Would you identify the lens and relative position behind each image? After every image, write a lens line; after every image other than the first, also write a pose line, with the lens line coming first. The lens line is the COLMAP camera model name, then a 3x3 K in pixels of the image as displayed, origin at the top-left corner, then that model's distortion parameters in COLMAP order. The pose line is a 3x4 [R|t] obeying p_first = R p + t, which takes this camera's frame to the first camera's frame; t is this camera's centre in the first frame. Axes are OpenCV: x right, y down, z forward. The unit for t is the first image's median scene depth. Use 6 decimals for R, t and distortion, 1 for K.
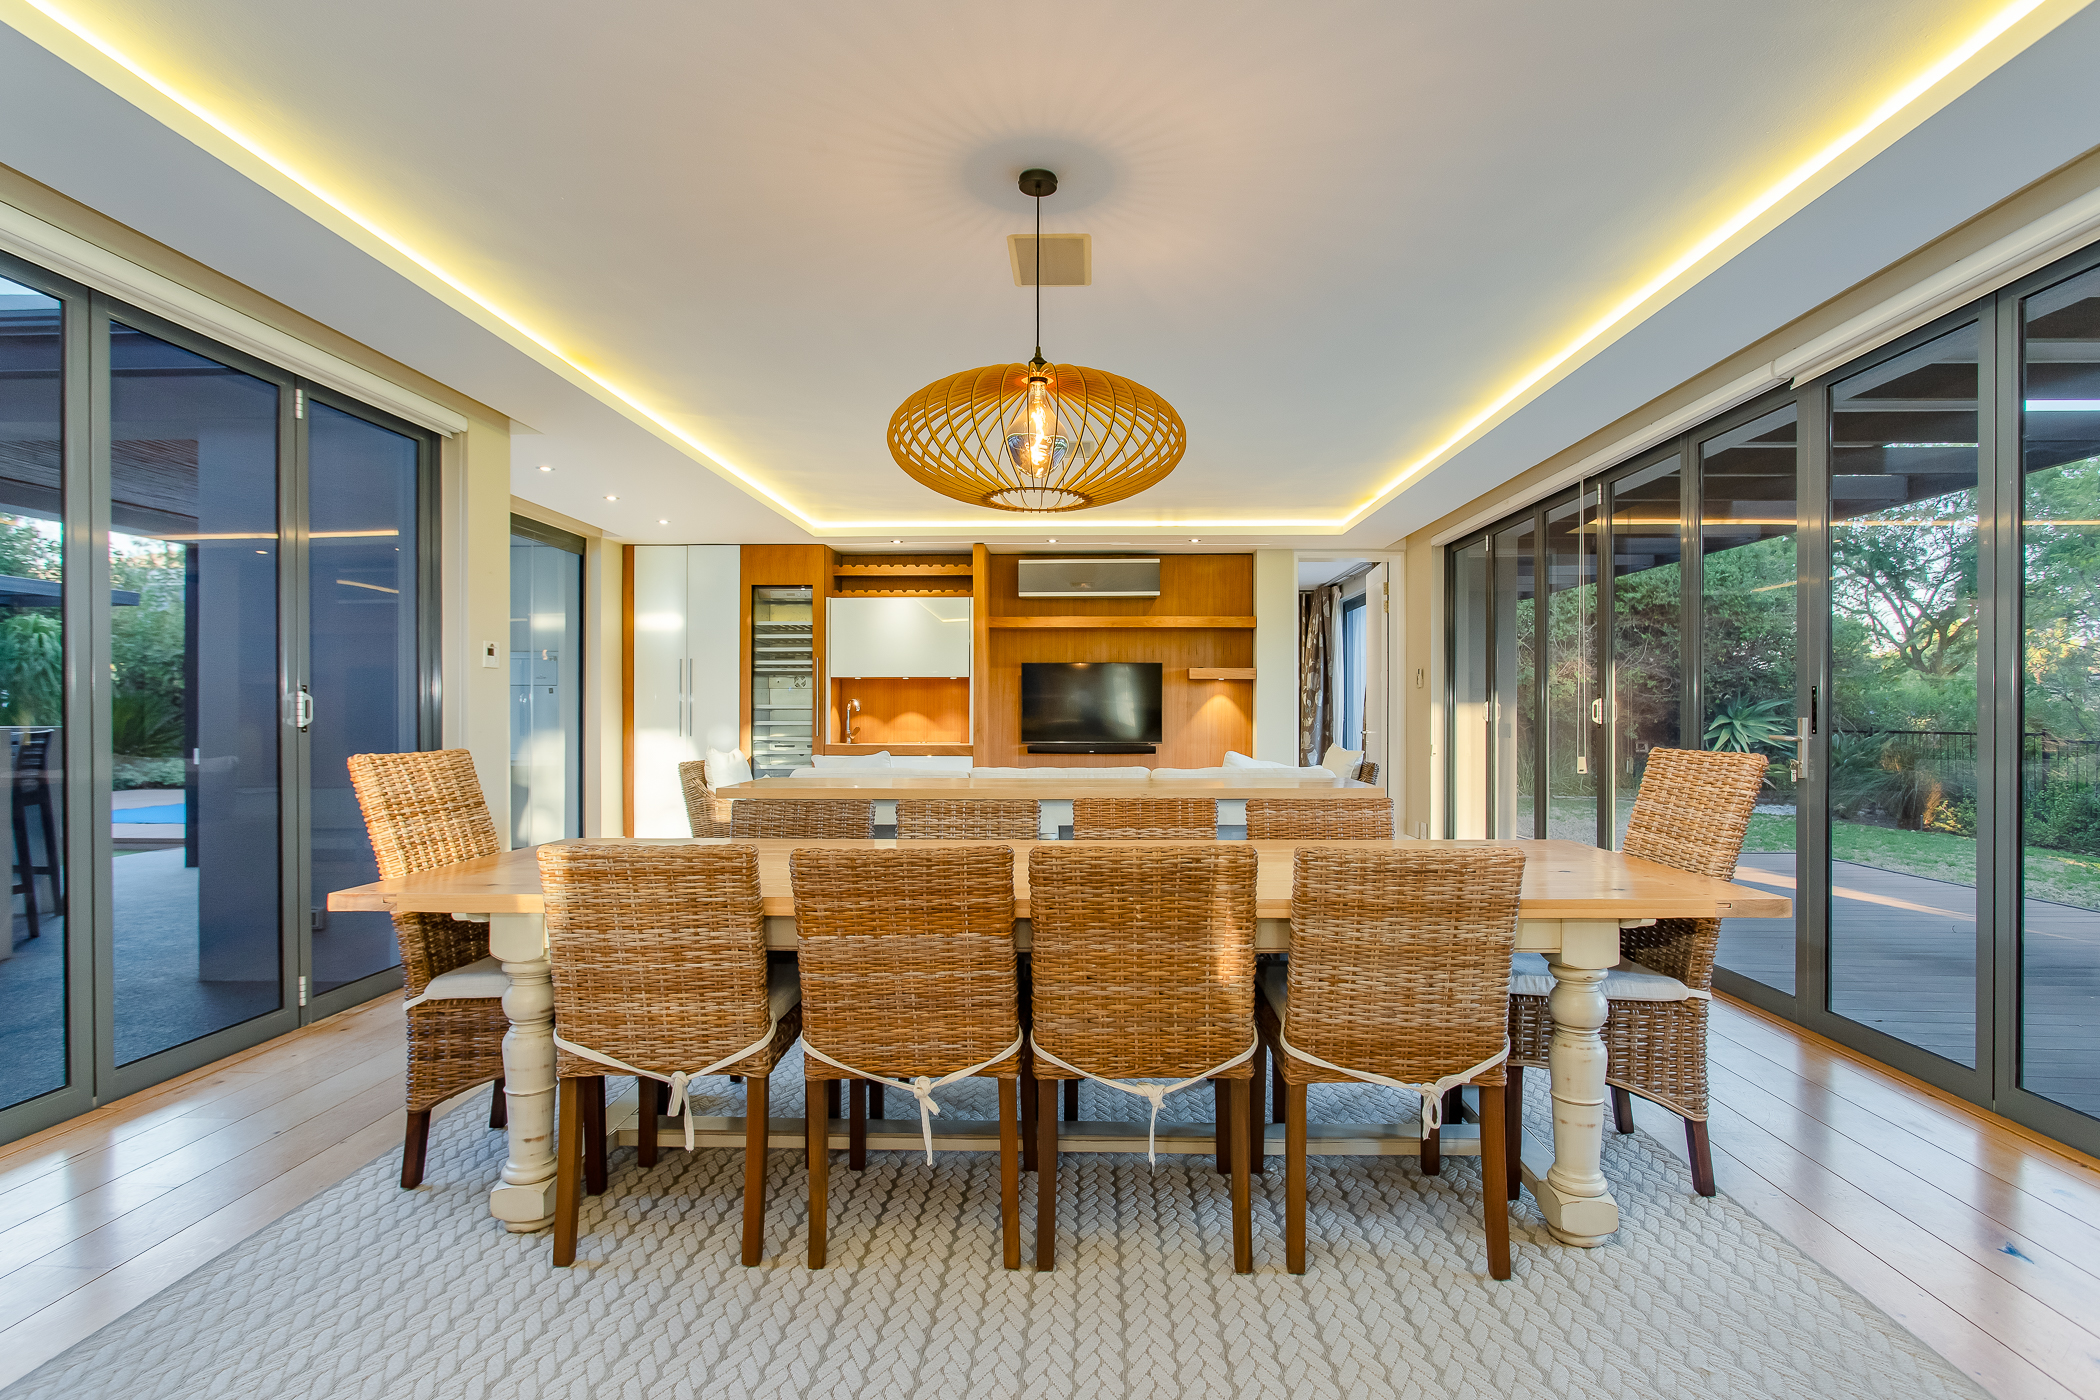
lens RADIAL K [[1046.7, 0, 1054.6], [0, 1046.7, 686.8], [0, 0, 1]] dist [-0.005599, 0.002245]
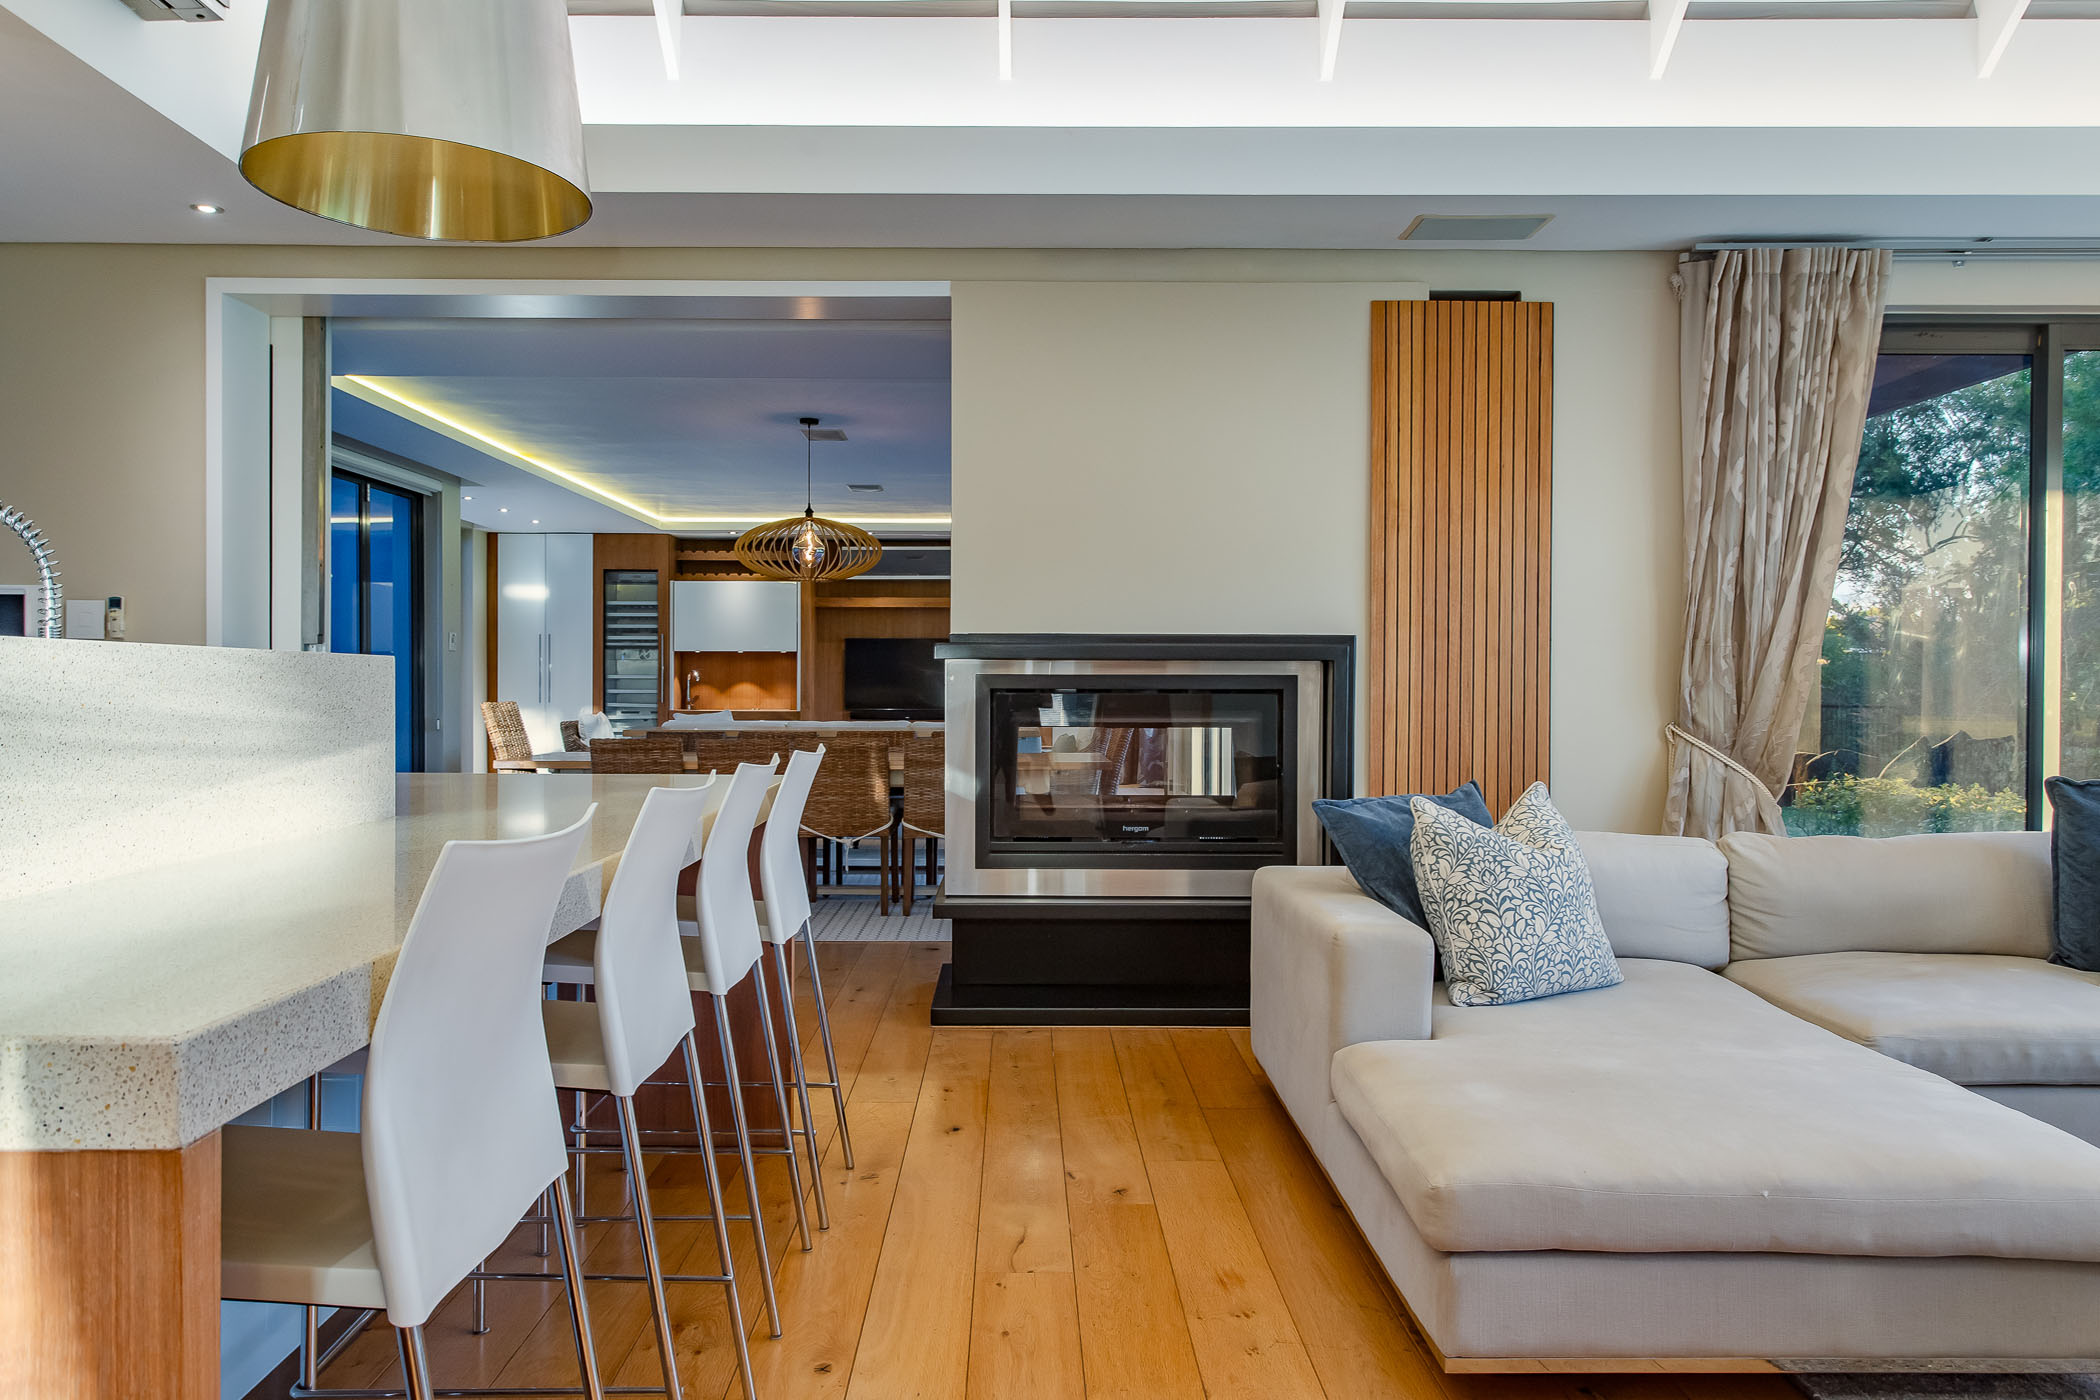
lens RADIAL K [[1523.3, 0, 1017.0], [0, 1523.3, 692.1], [0, 0, 1]] dist [0.004163, 0.002762]
pose [[0.999147, 0.003355, 0.041157, 0.088731], [-0.004660, 0.999488, 0.031649, -0.018331], [-0.041030, -0.031813, 0.998651, -0.658113]]
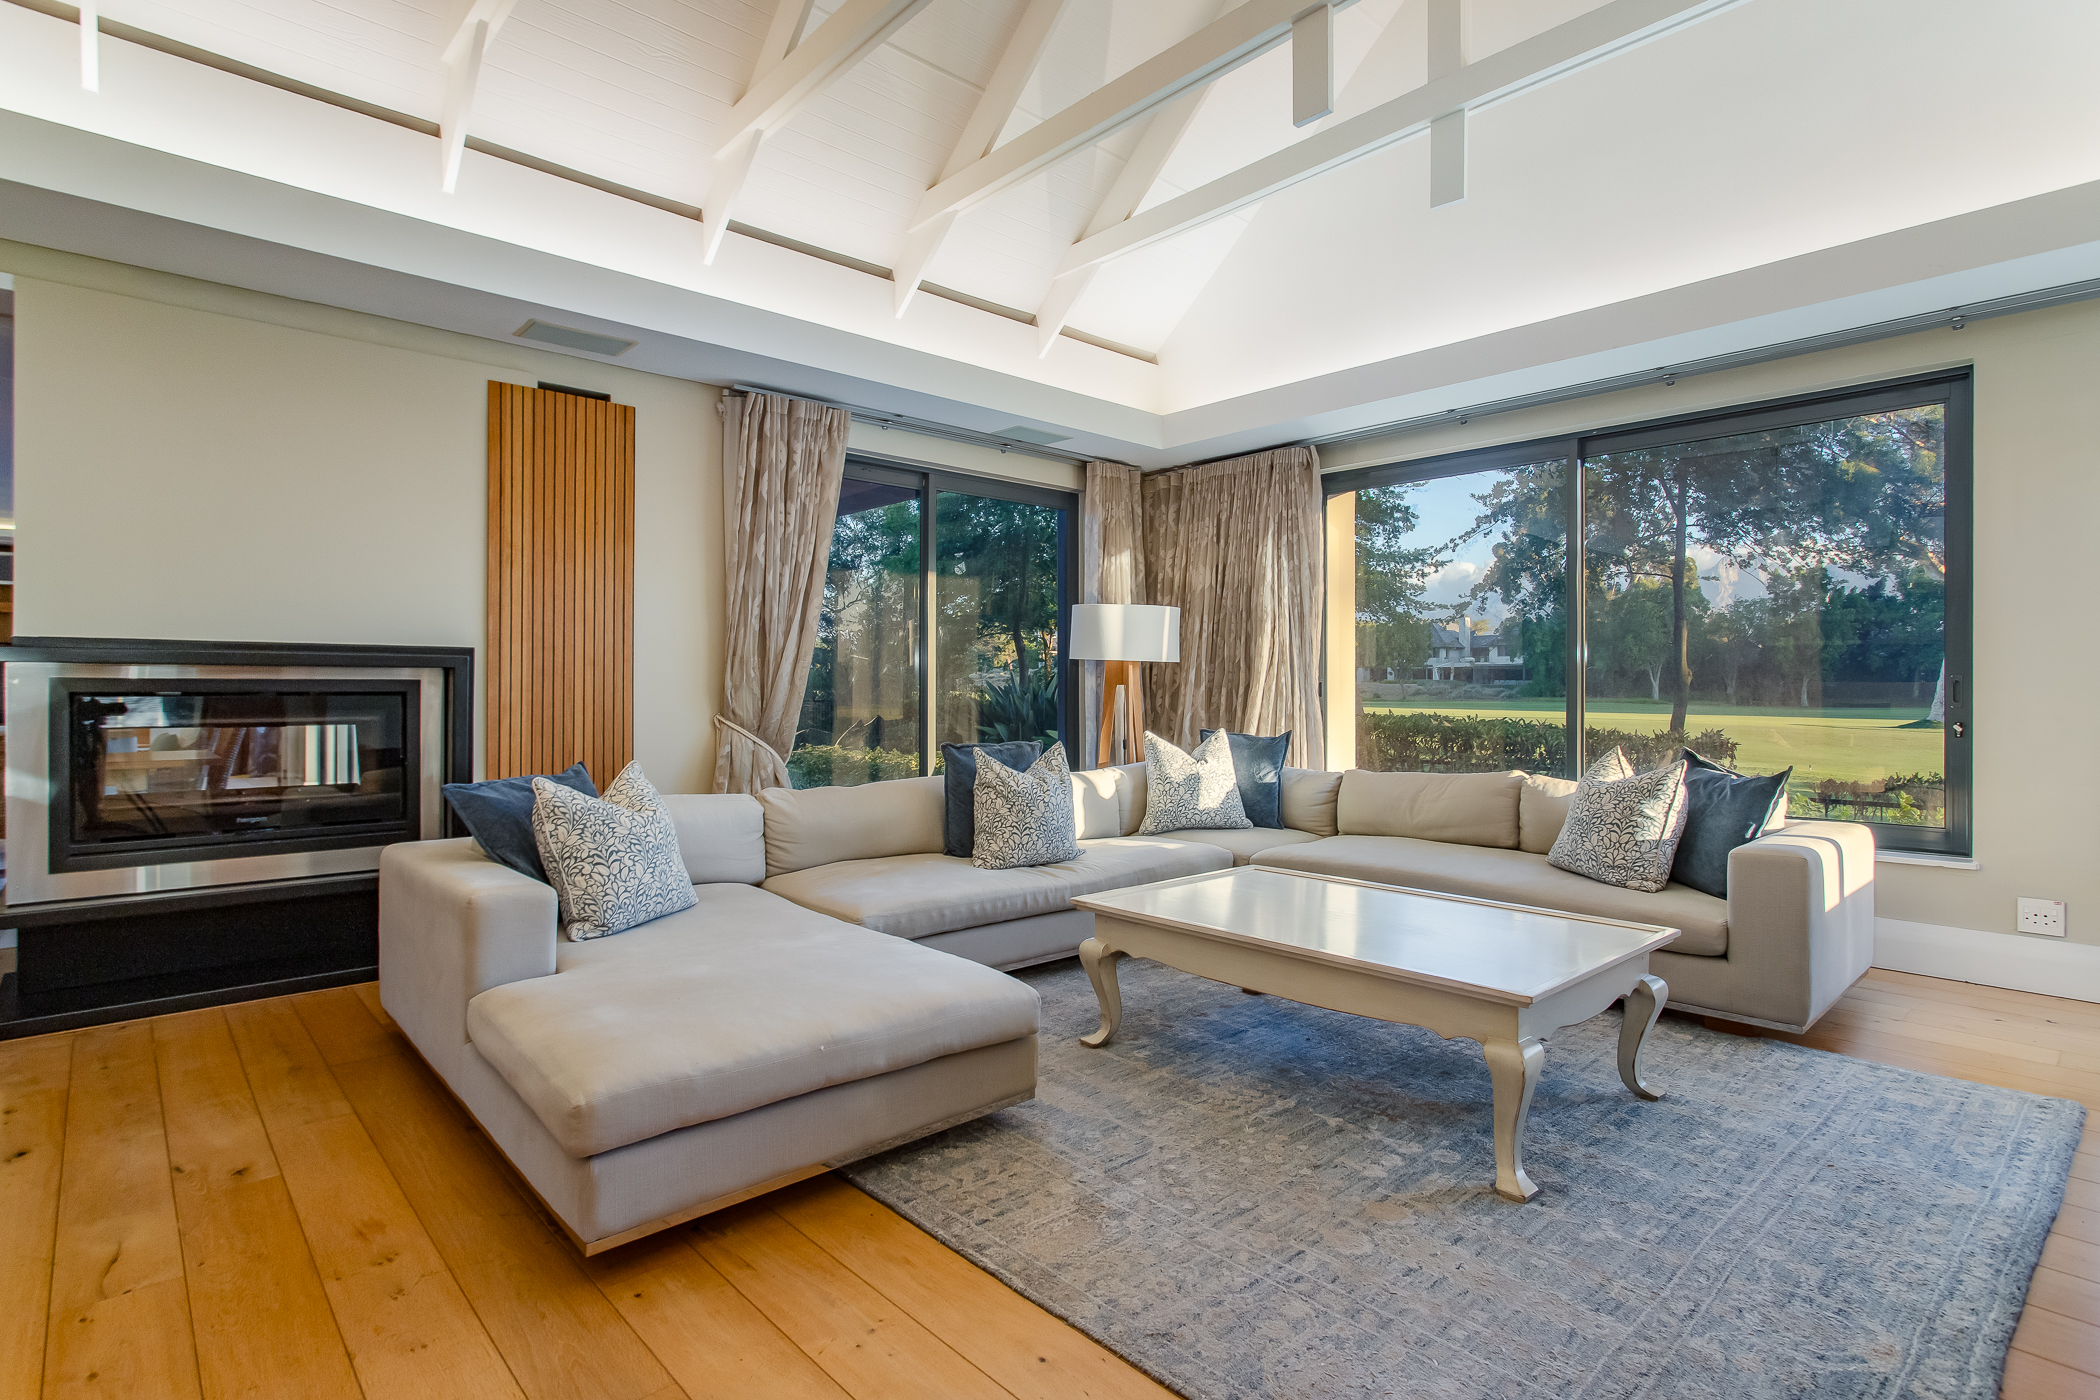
lens RADIAL K [[1046.7, 0, 1054.6], [0, 1046.7, 686.8], [0, 0, 1]] dist [-0.005599, 0.002245]
pose [[0.710869, 0.002349, 0.703320, 0.089683], [-0.020149, 0.999652, 0.017026, -0.017672], [-0.703035, -0.026274, 0.710669, -0.621613]]
